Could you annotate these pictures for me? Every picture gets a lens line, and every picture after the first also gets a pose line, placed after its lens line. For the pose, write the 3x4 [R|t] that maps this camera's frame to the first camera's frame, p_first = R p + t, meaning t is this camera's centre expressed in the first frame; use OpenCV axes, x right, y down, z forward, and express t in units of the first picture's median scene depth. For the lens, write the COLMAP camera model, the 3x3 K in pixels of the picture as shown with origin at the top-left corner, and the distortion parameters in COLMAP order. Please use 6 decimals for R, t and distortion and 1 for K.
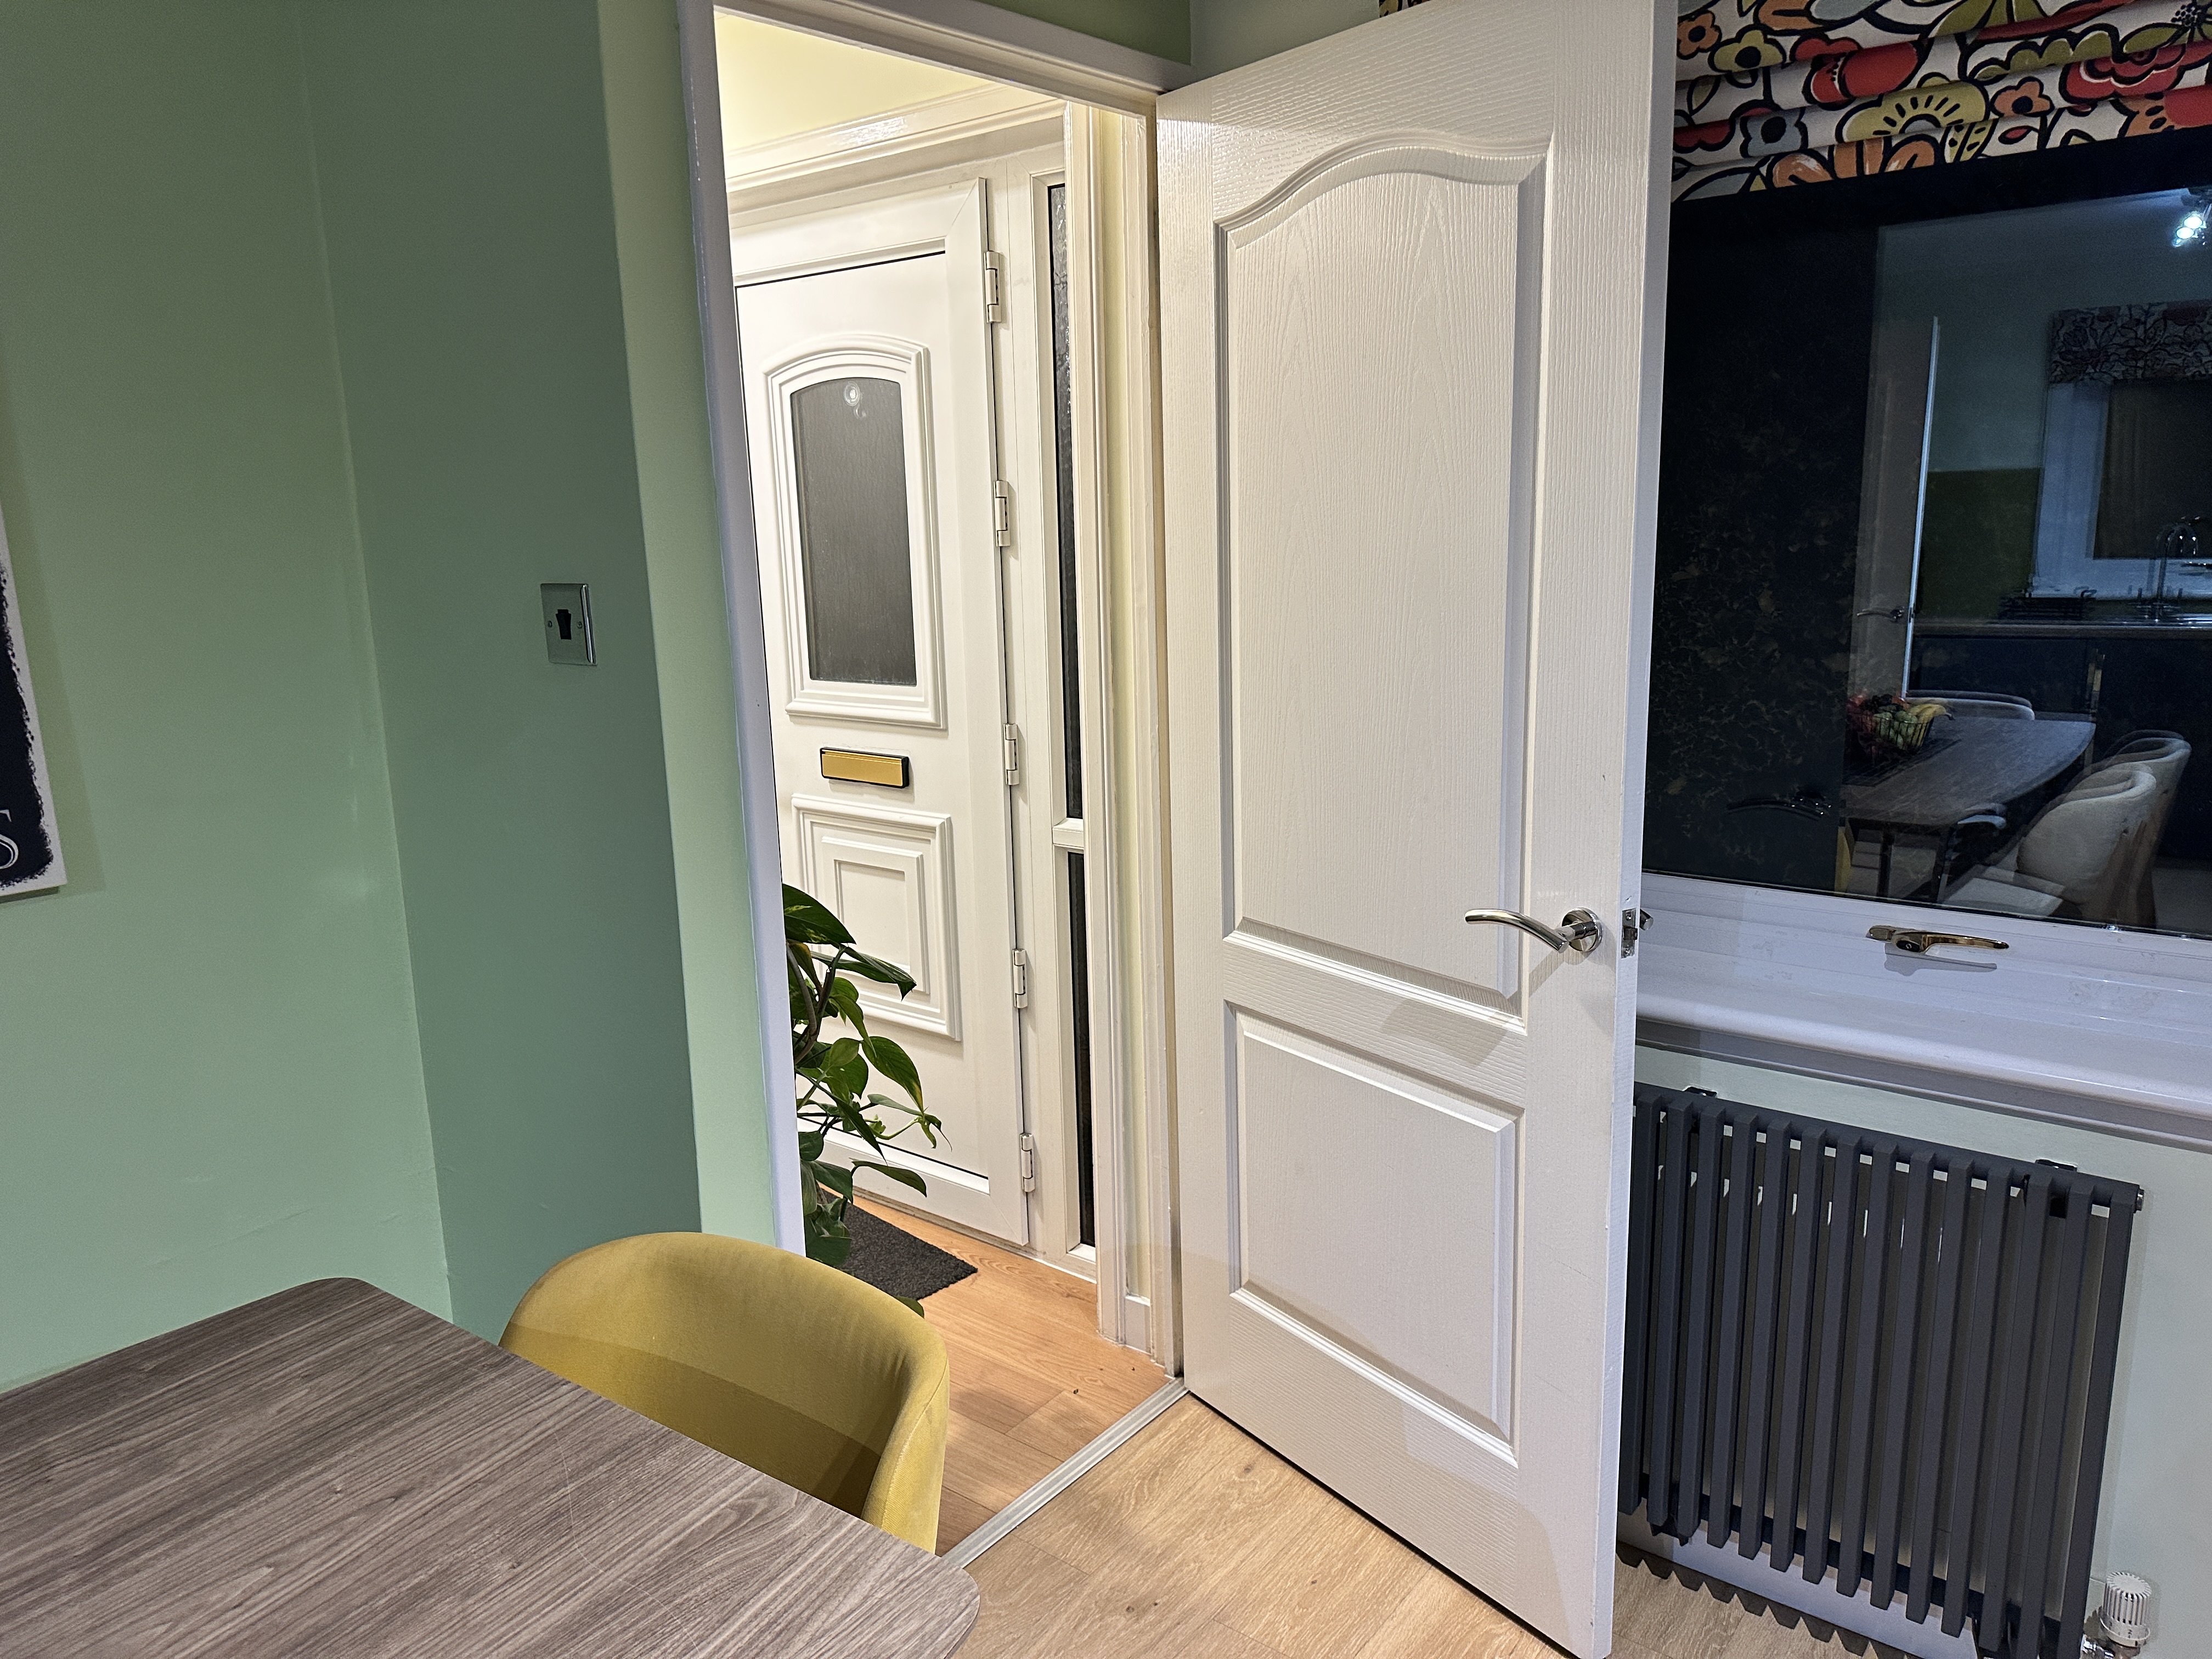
lens RADIAL K [[1545.7, 0, 1099.7], [0, 1545.7, 833.8], [0, 0, 1]] dist [0.032911, -0.039754]
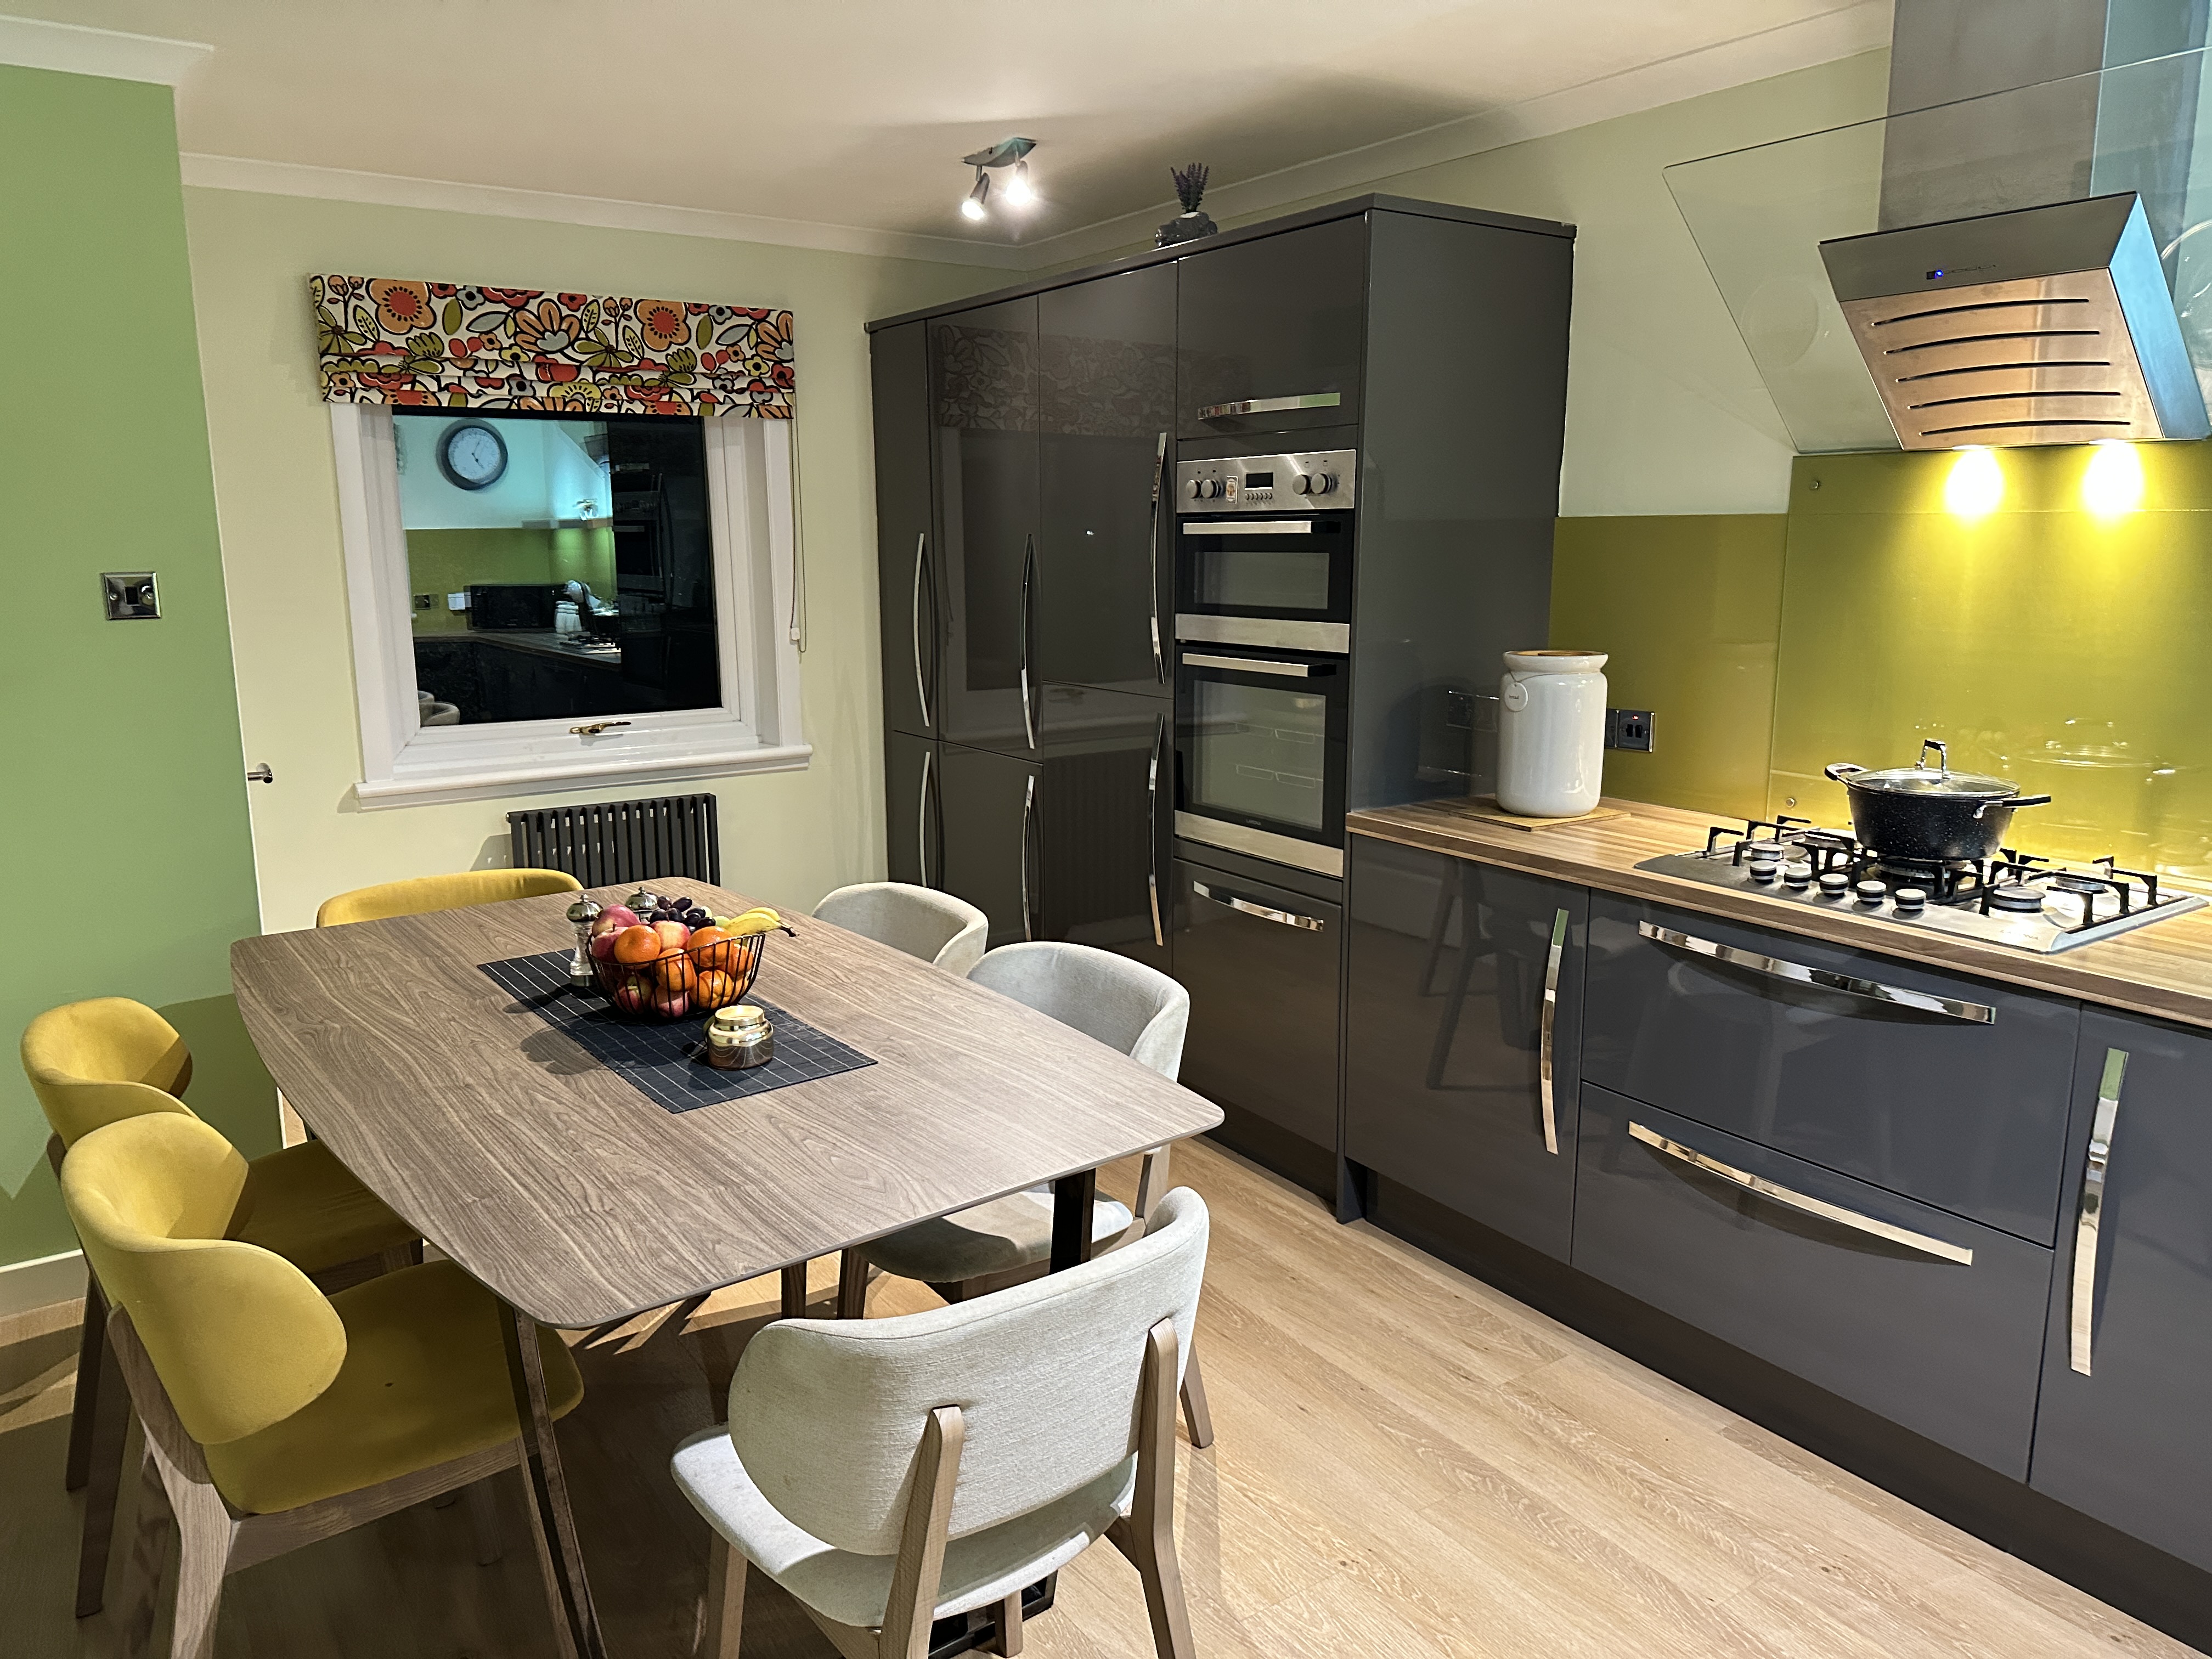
lens RADIAL K [[1545.7, 0, 1114.0], [0, 1545.7, 826.9], [0, 0, 1]] dist [0.032911, -0.039754]
pose [[0.287167, -0.150984, 0.945906, -1.702512], [0.195986, 0.975870, 0.096267, 0.160114], [-0.937616, 0.157740, 0.309829, -0.497275]]
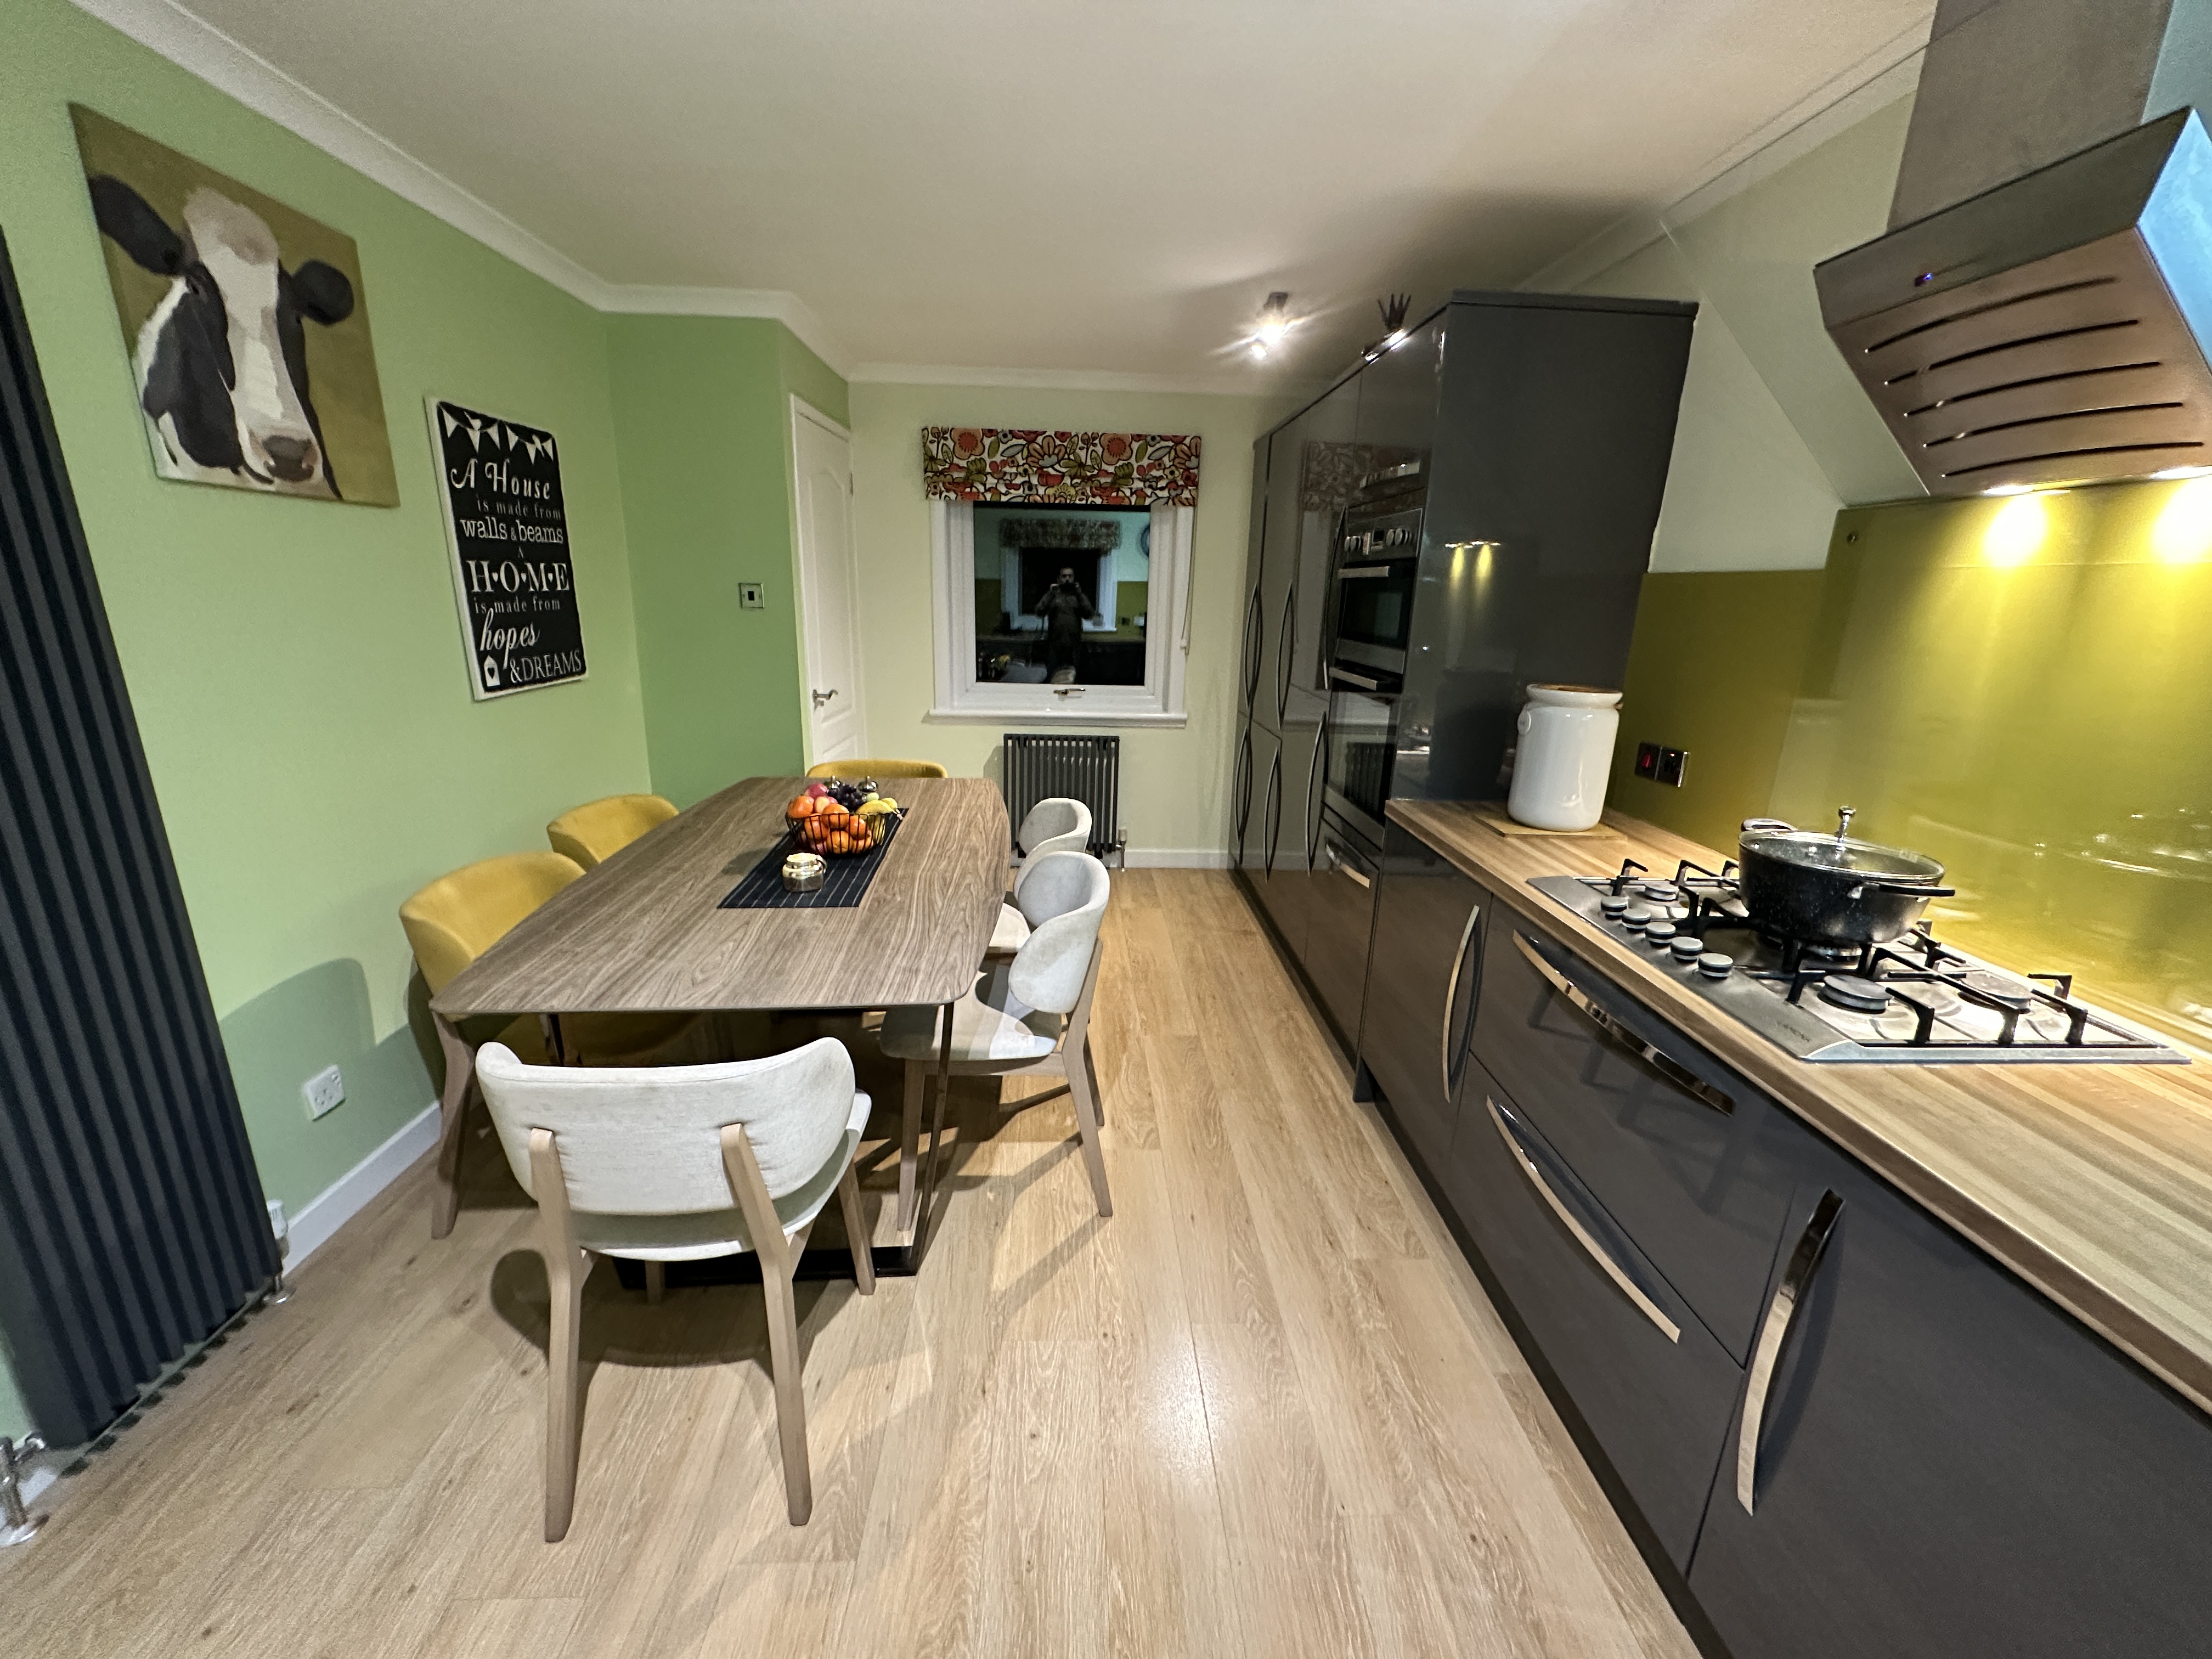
lens RADIAL K [[883.3, 0, 1103.7], [0, 883.3, 834.4], [0, 0, 1]] dist [-0.009280, 0.001342]
pose [[0.749045, -0.129611, 0.649717, -1.087159], [0.089907, 0.991491, 0.094139, 0.263200], [-0.656390, -0.012101, 0.754324, -0.929263]]
